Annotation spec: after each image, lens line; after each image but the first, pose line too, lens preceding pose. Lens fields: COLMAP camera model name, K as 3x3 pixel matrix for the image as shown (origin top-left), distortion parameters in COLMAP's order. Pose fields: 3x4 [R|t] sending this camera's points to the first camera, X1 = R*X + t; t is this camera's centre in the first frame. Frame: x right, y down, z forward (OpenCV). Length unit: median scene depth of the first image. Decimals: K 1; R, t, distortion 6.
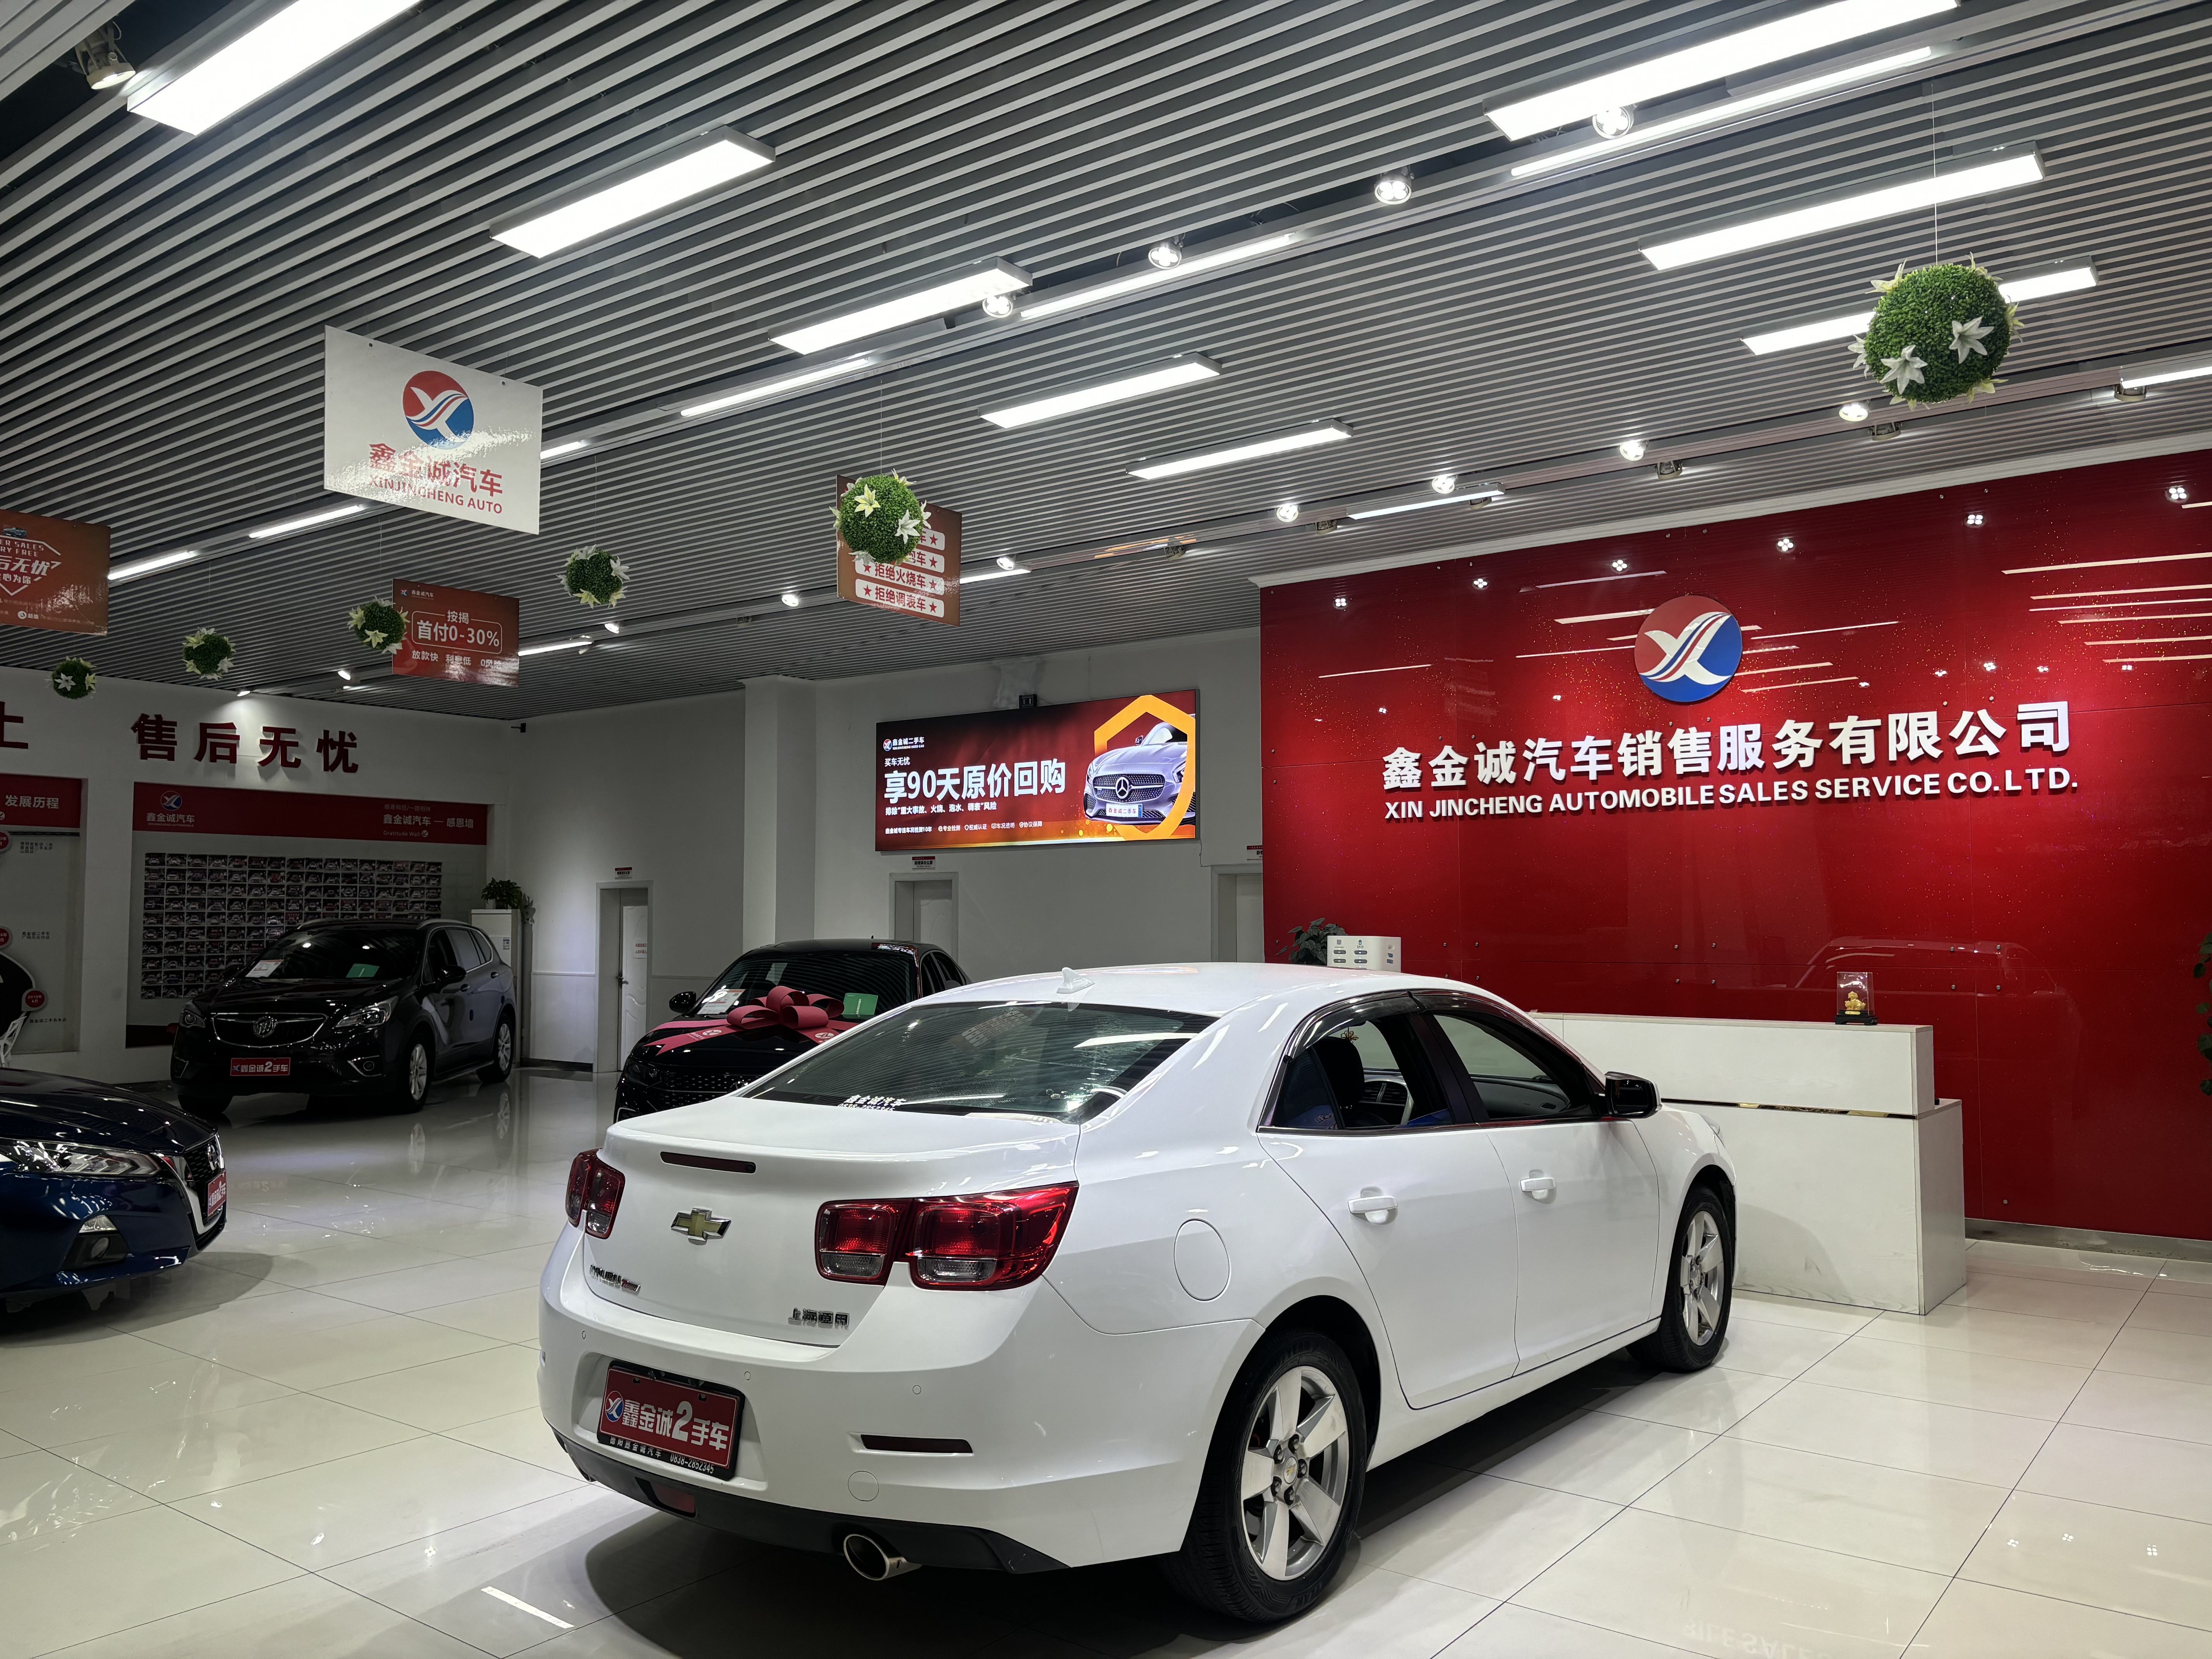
lens RADIAL K [[1667.3, 0, 1106.0], [0, 1667.3, 829.5], [0, 0, 1]] dist [0.027016, -0.002001]
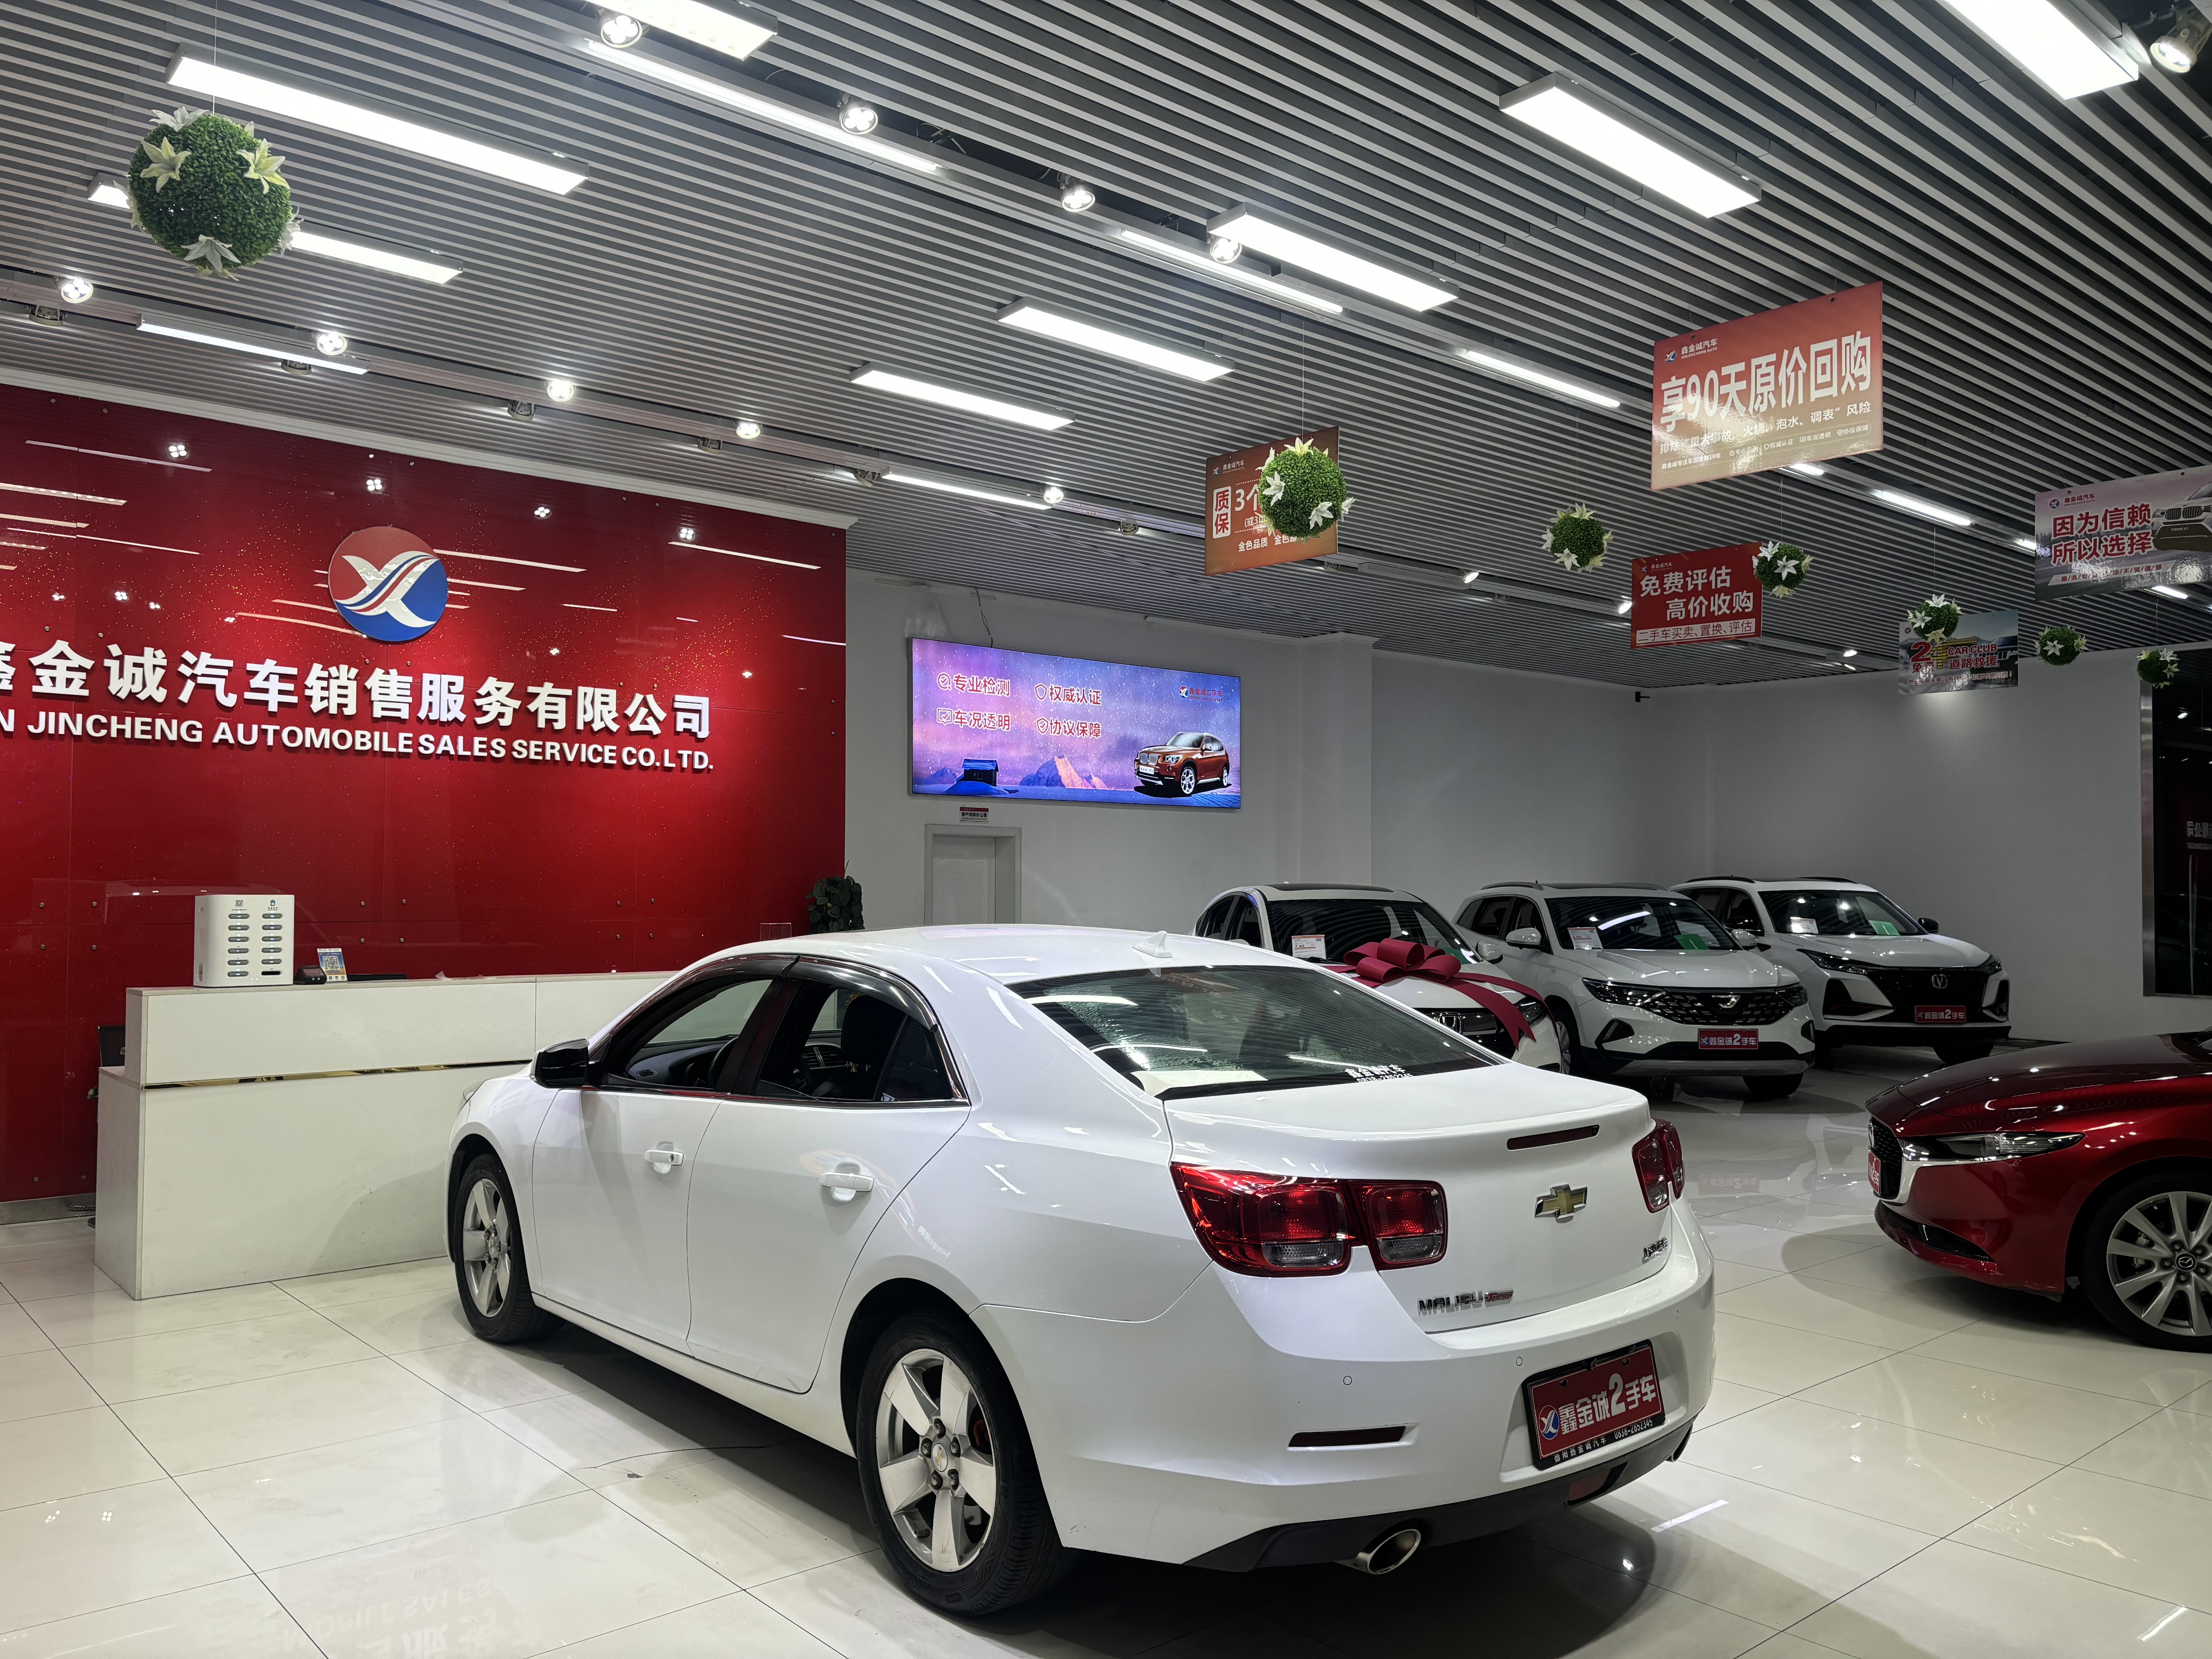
lens RADIAL K [[1663.5, 0, 1106.0], [0, 1663.5, 829.5], [0, 0, 1]] dist [-0.004541, 0.076976]
pose [[0.194455, 0.033558, 0.980337, -0.454206], [-0.061070, 0.997890, -0.022046, 0.023090], [-0.979009, -0.055582, 0.196094, 0.399322]]
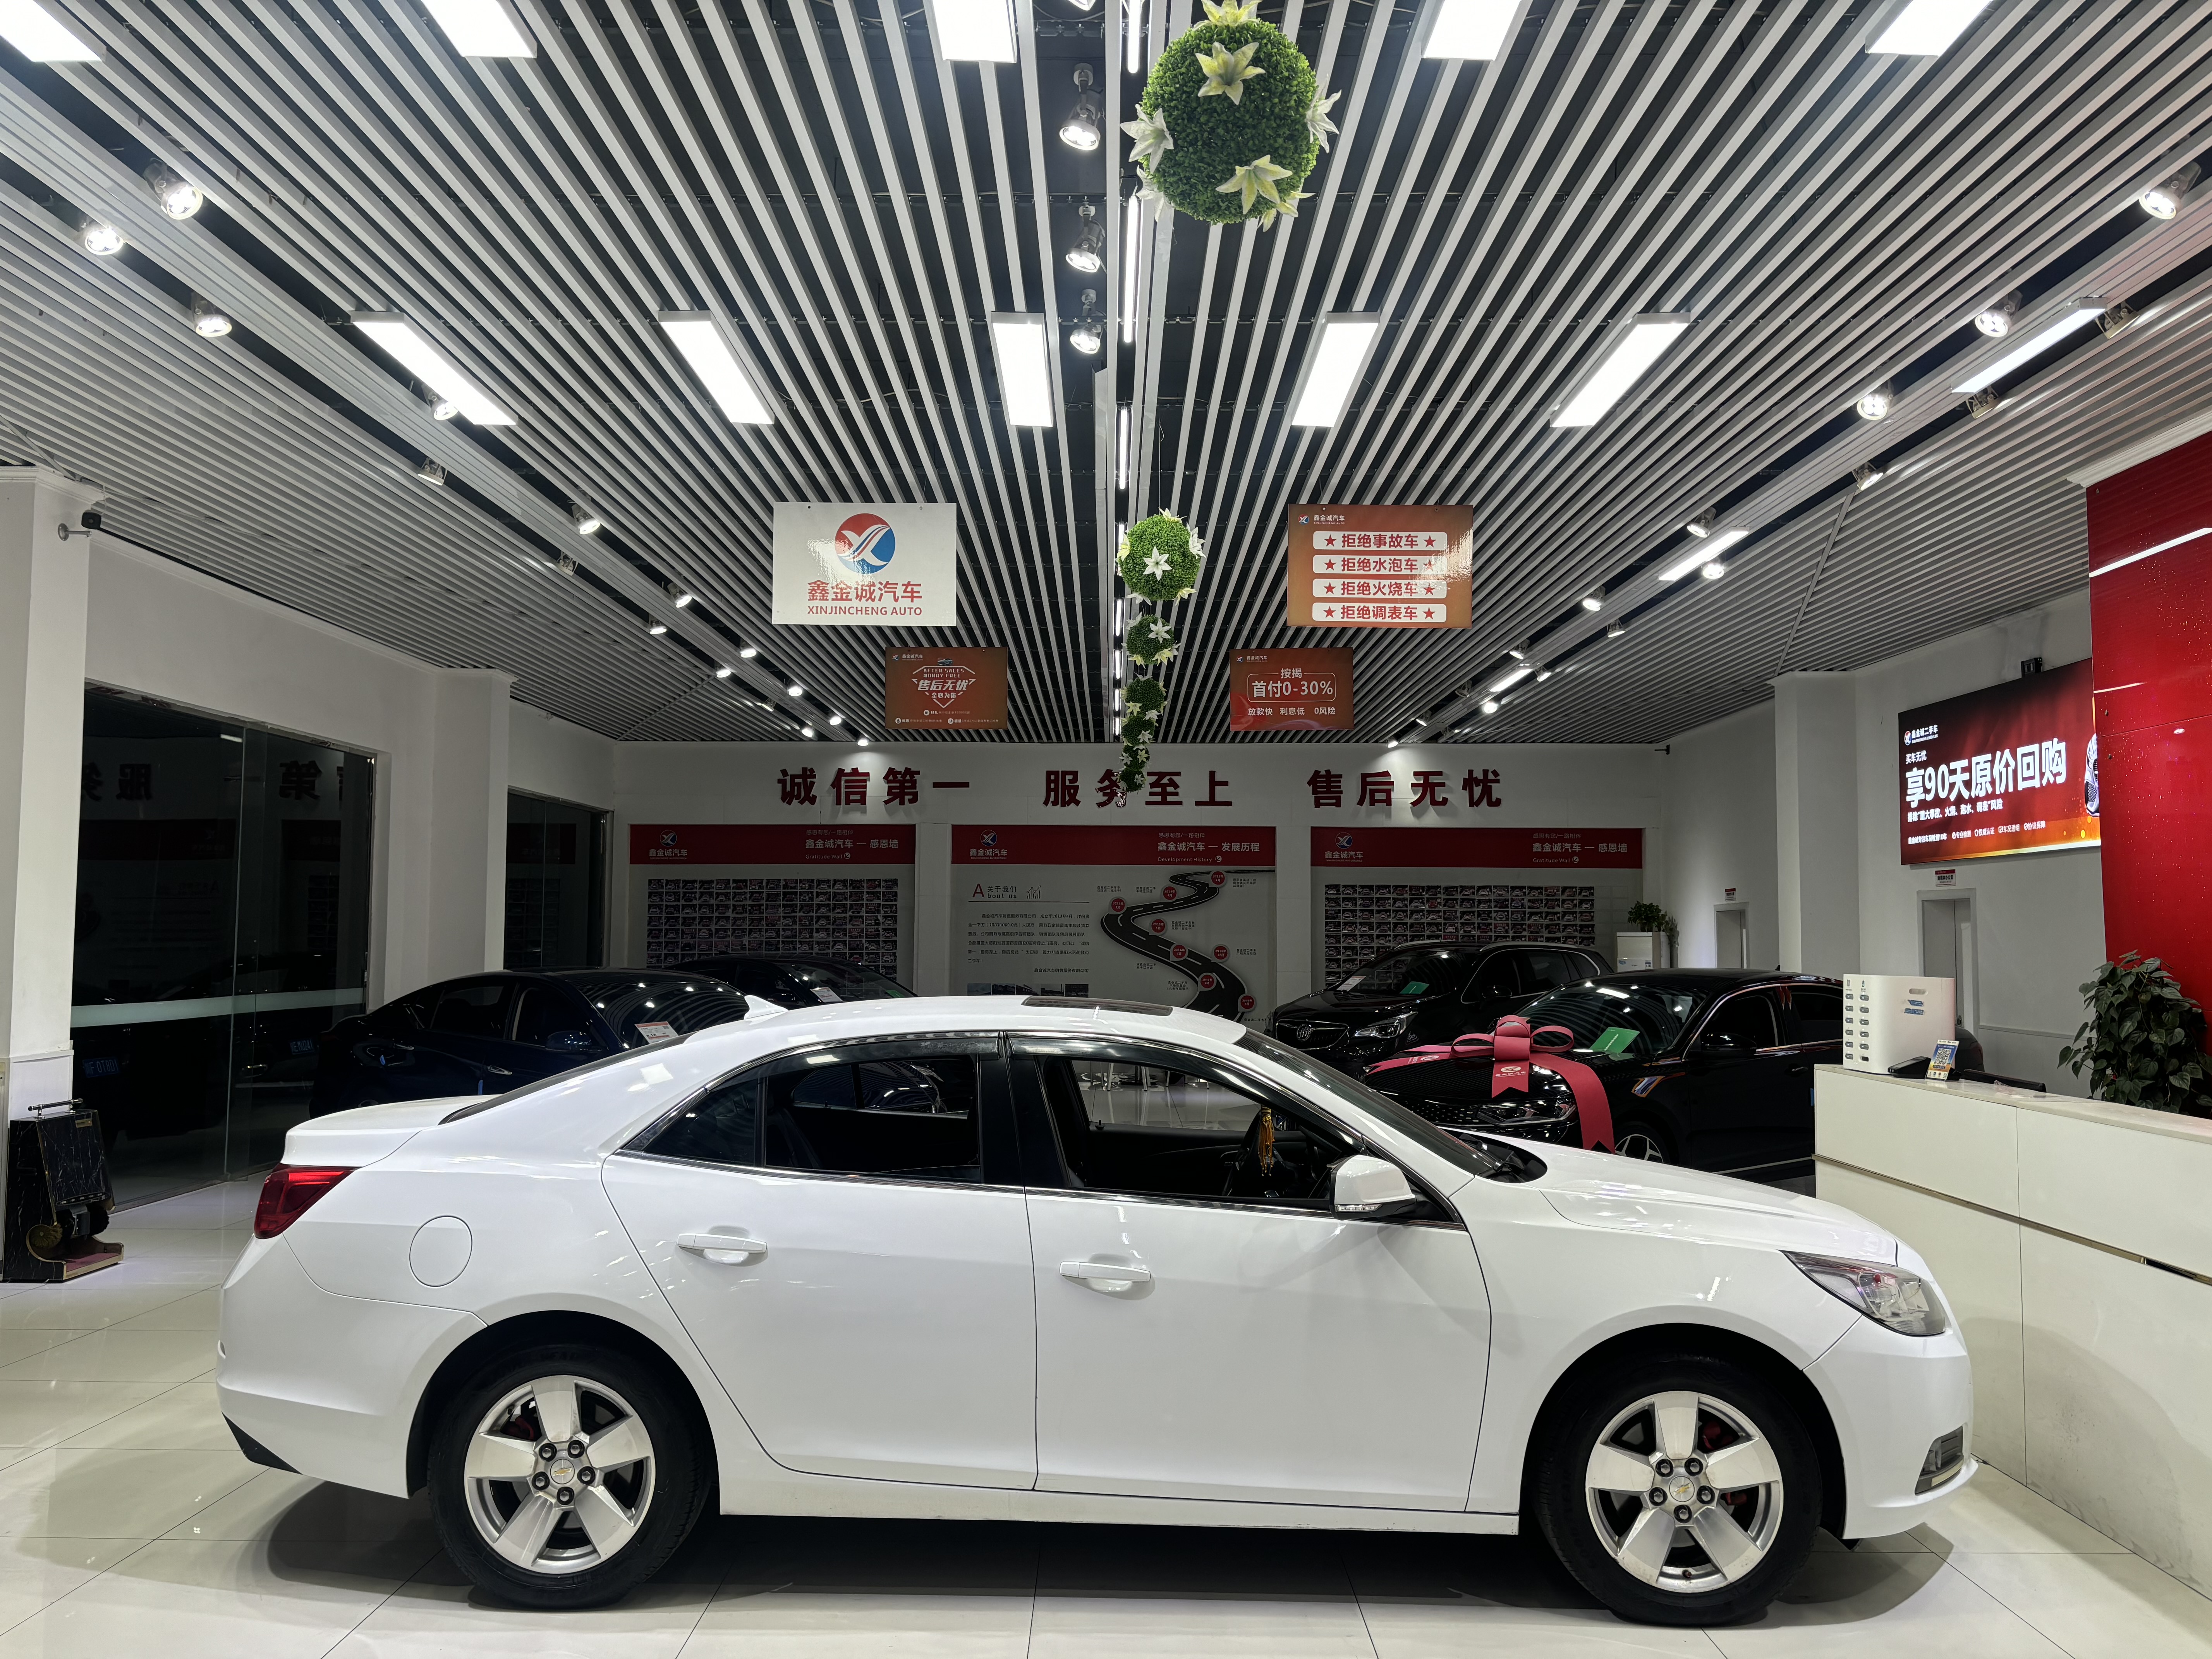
lens RADIAL K [[1662.7, 0, 1106.0], [0, 1662.7, 829.5], [0, 0, 1]] dist [0.122900, -0.135637]
pose [[0.597194, -0.049259, -0.800583, 0.467221], [0.040168, 0.998697, -0.031485, 0.008964], [0.801091, -0.013355, 0.598394, 0.250185]]
